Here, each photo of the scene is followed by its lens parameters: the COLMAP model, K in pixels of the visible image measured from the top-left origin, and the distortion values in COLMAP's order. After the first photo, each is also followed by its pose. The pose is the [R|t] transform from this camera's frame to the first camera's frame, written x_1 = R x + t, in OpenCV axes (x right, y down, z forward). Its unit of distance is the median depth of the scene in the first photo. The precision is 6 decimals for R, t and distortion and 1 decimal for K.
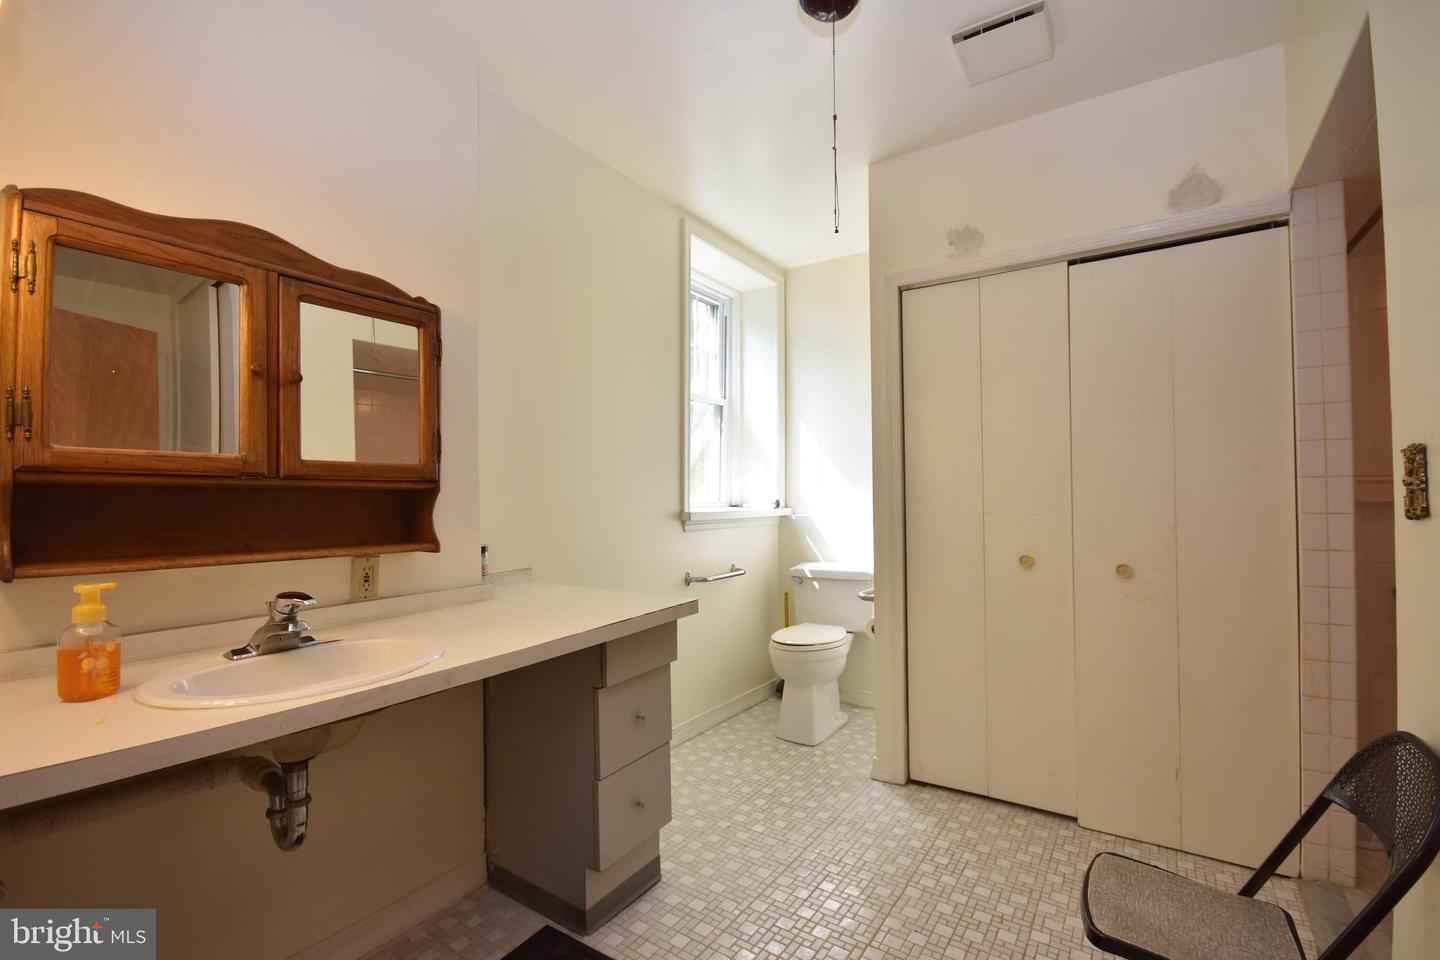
lens RADIAL K [[628.3, 0, 717.9], [0, 628.3, 487.0], [0, 0, 1]] dist [-0.002421, -0.001104]
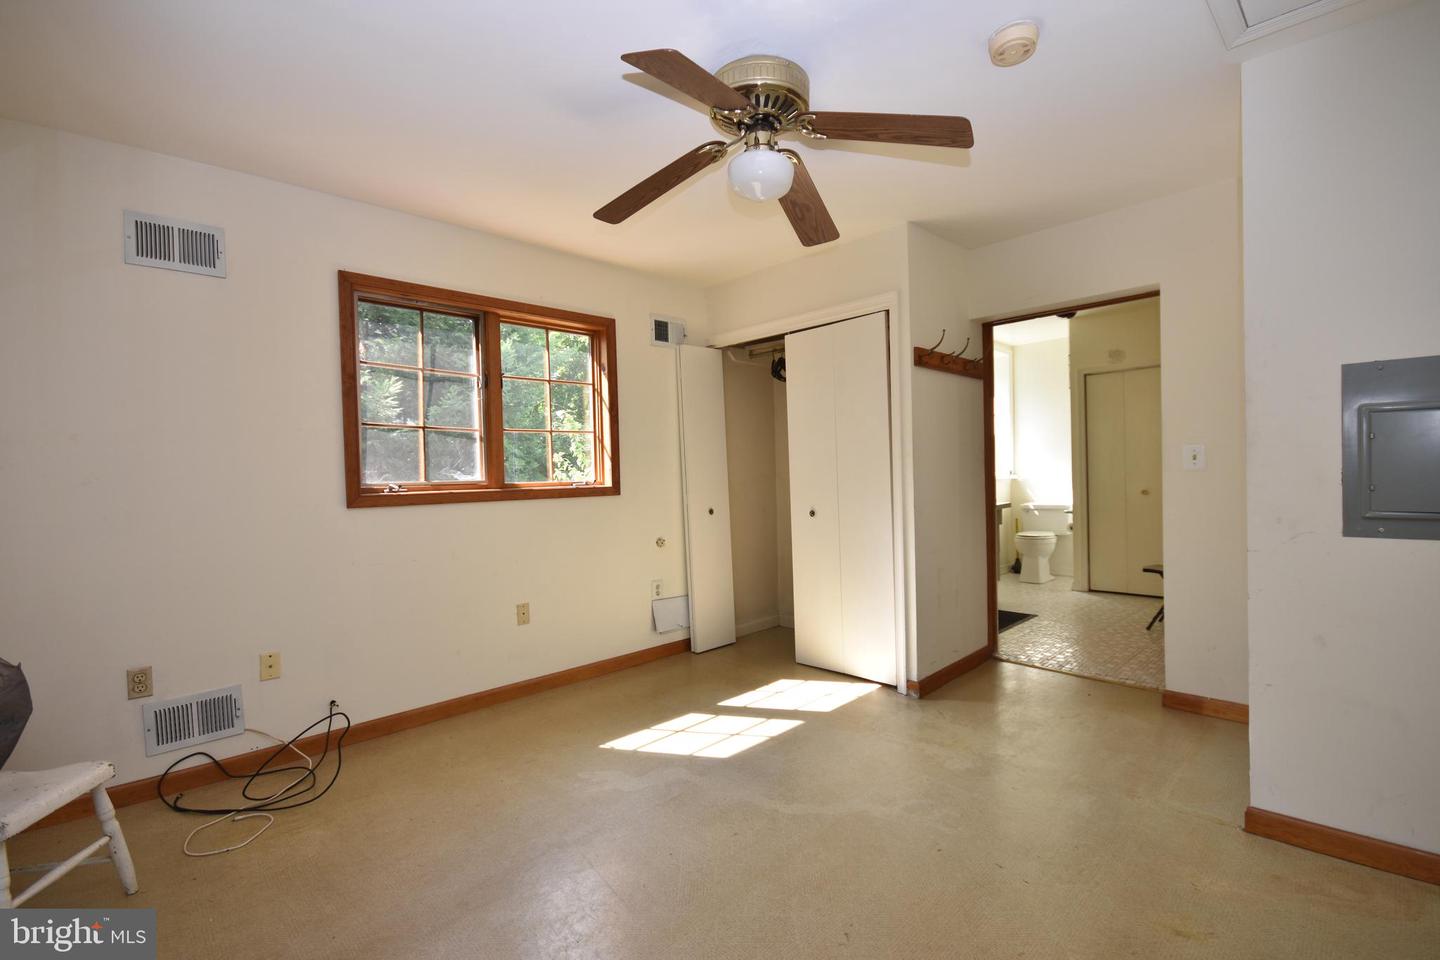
lens RADIAL K [[628.3, 0, 717.9], [0, 628.3, 487.0], [0, 0, 1]] dist [-0.002421, -0.001104]
pose [[0.974543, -0.012187, -0.223871, -0.525262], [0.019761, 0.999305, 0.031621, -0.010077], [0.223330, -0.035240, 0.974106, -1.596479]]
